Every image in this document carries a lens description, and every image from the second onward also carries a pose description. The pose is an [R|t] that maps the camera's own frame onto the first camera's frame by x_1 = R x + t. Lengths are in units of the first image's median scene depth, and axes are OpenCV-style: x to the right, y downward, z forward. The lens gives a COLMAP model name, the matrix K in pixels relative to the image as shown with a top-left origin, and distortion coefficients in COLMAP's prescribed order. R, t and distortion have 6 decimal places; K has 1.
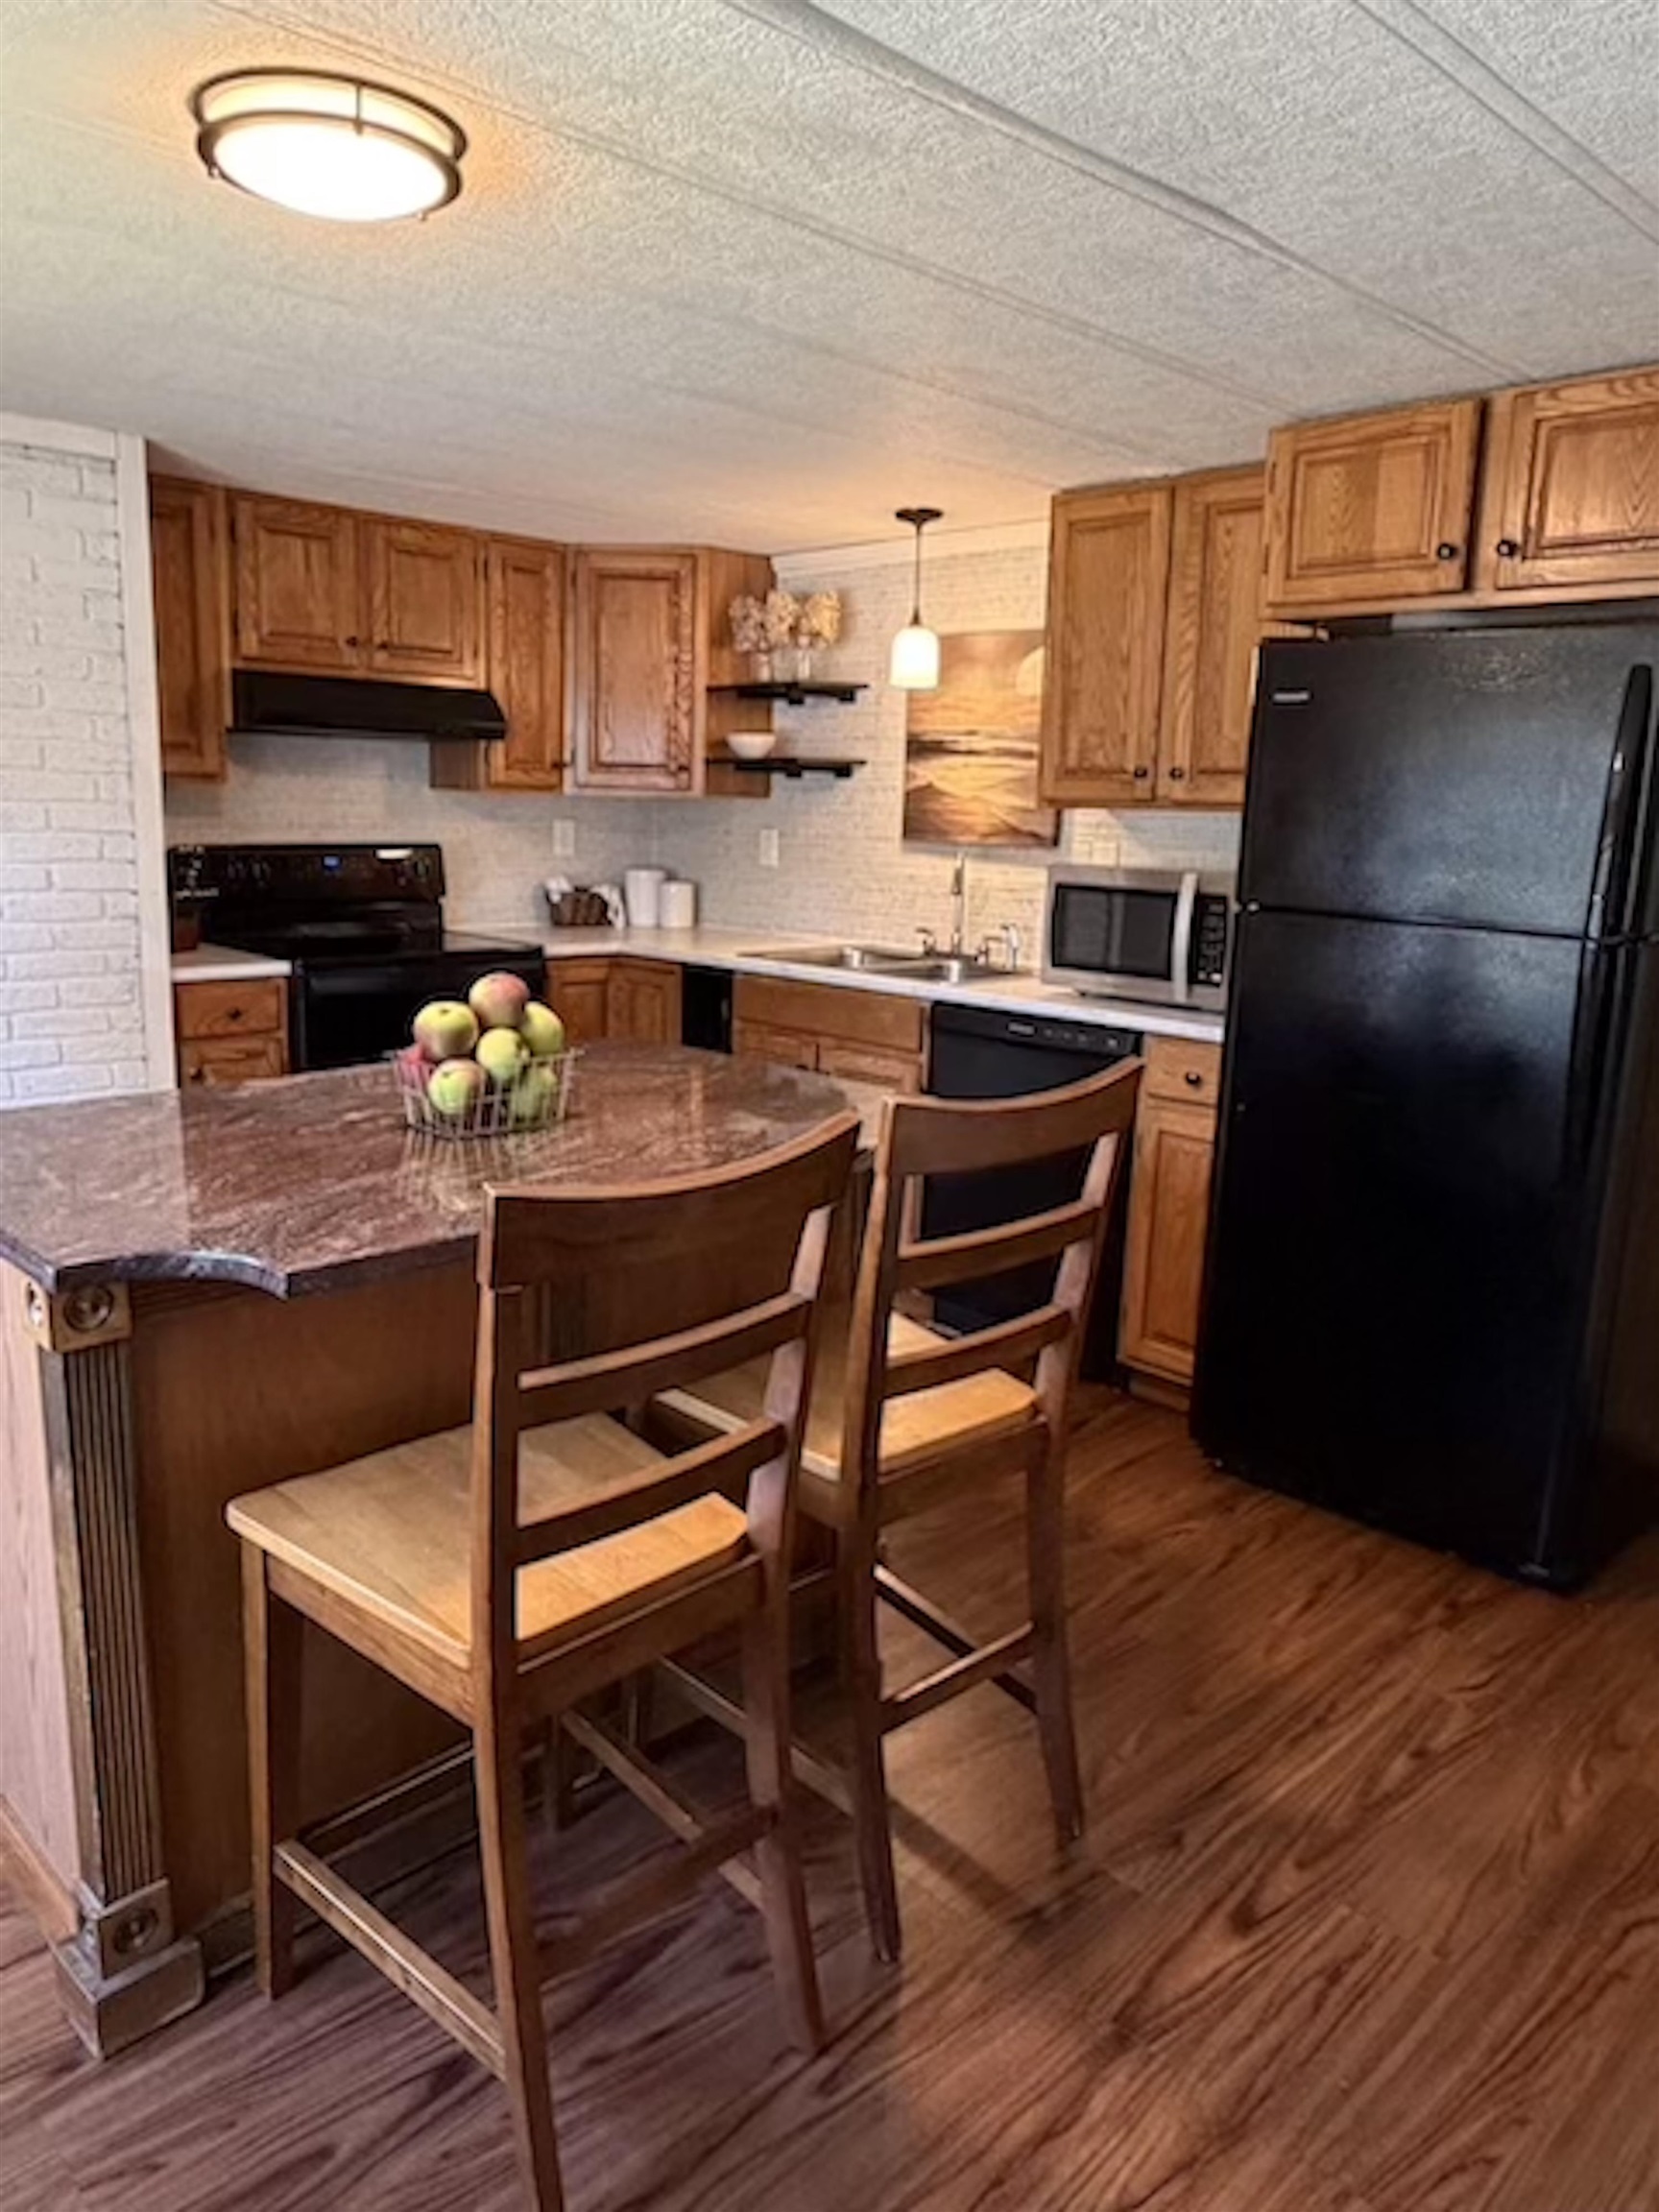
lens RADIAL K [[1530.1, 0, 812.1], [0, 1530.1, 1093.6], [0, 0, 1]] dist [0.003730, 0.003028]
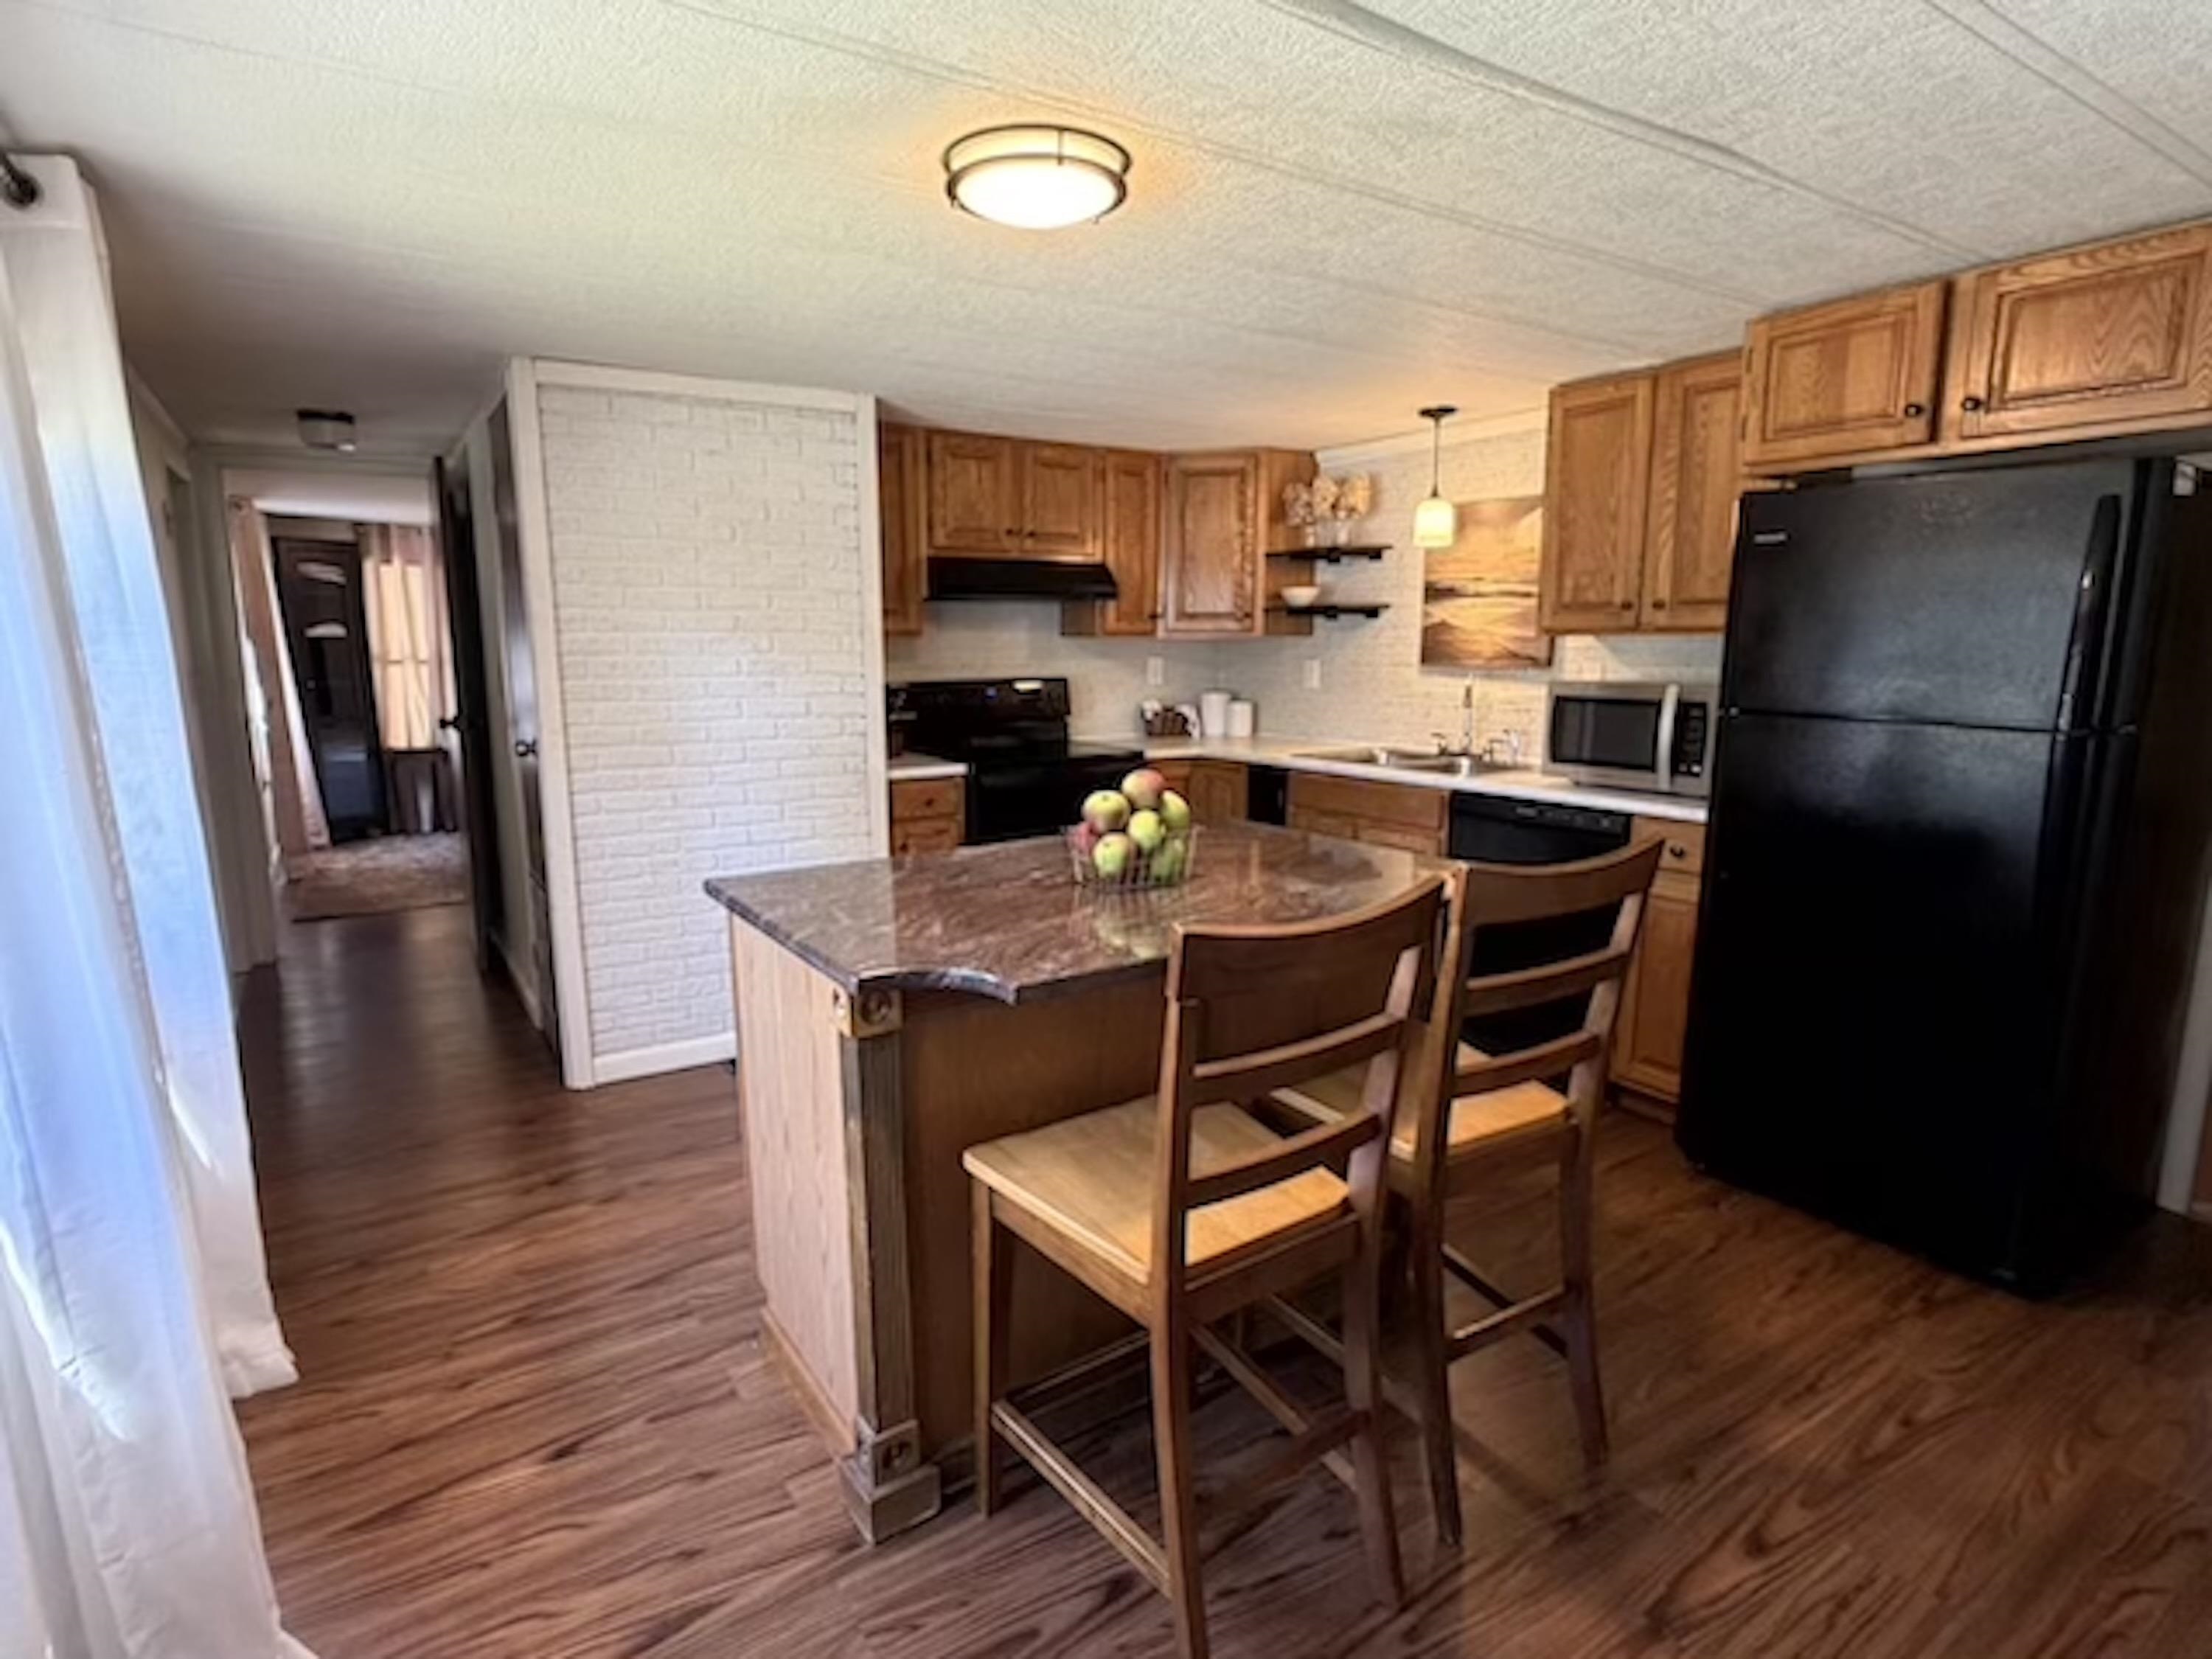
lens RADIAL K [[1160.3, 0, 1087.9], [0, 1160.3, 843.9], [0, 0, 1]] dist [0.004272, 0.000184]
pose [[0.980510, 0.003214, -0.196443, -0.042714], [-0.006488, 0.999851, -0.016023, 0.002773], [0.196362, 0.016985, 0.980384, -0.009906]]
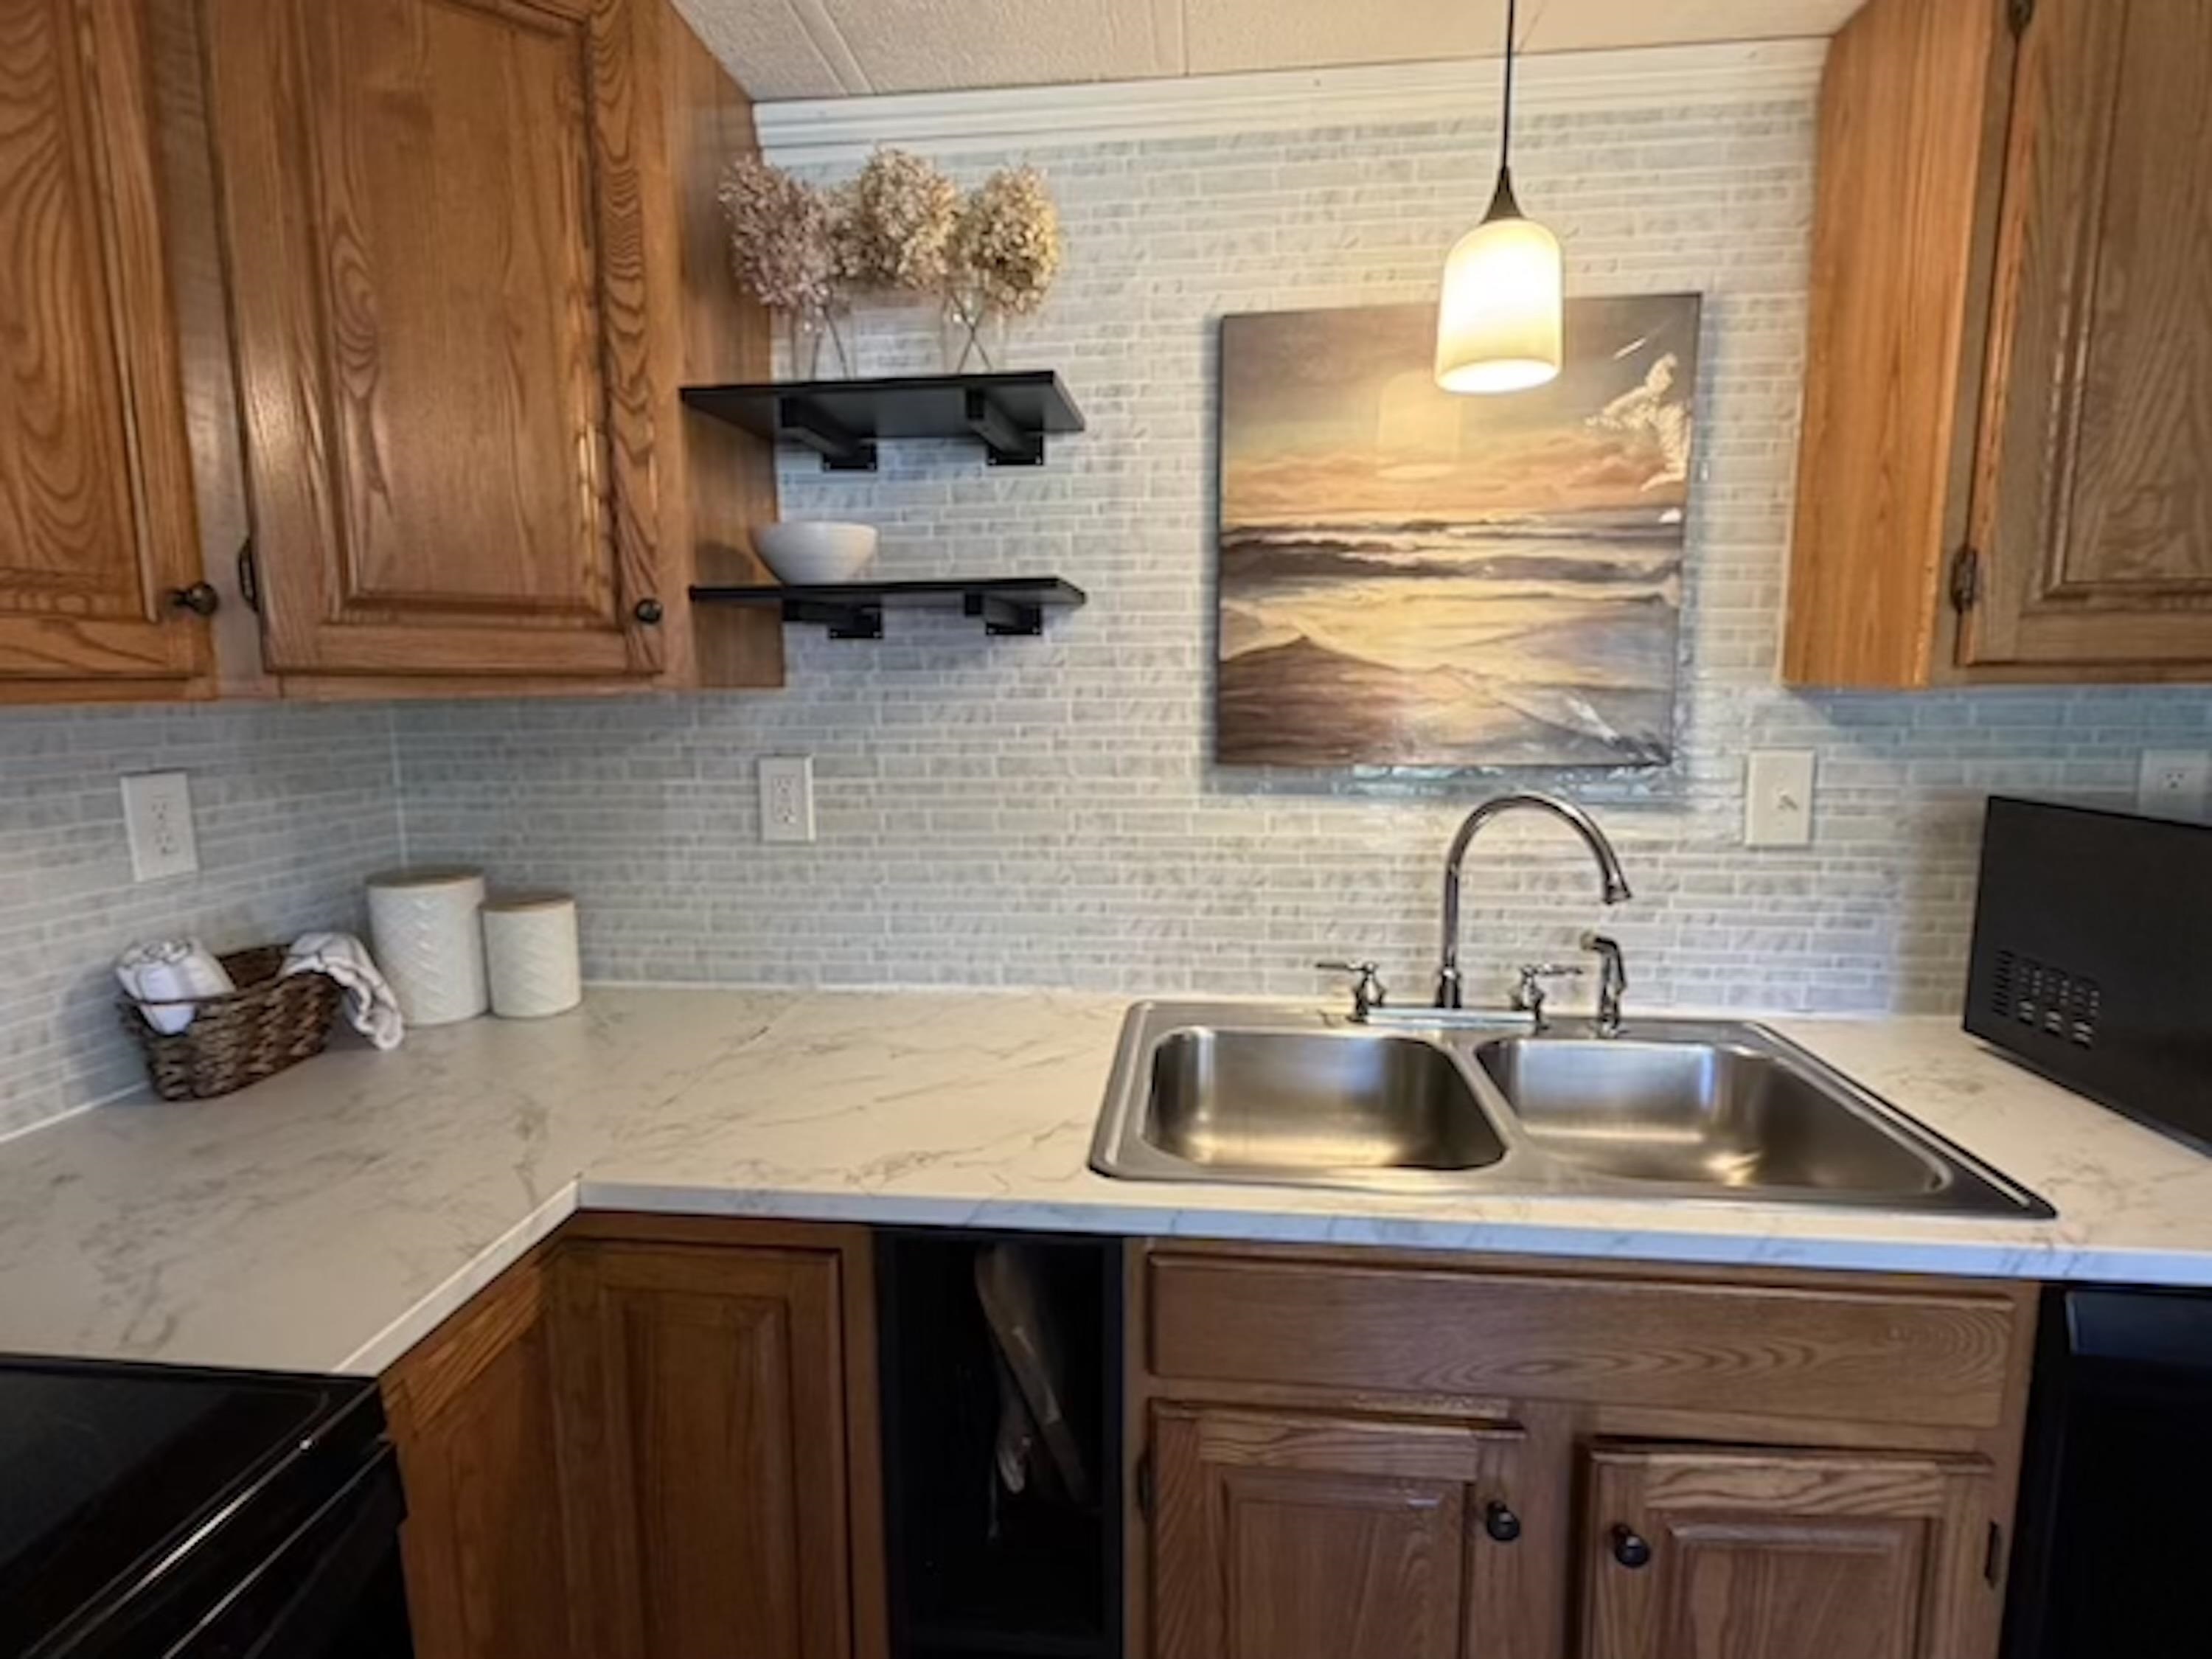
lens RADIAL K [[1094.0, 0, 1093.2], [0, 1094.0, 827.8], [0, 0, 1]] dist [-0.003564, 0.000227]
pose [[0.773618, -0.121532, 0.621888, -0.327689], [0.148367, 0.988894, 0.008688, -0.296401], [-0.616037, 0.085547, 0.783058, 1.464345]]
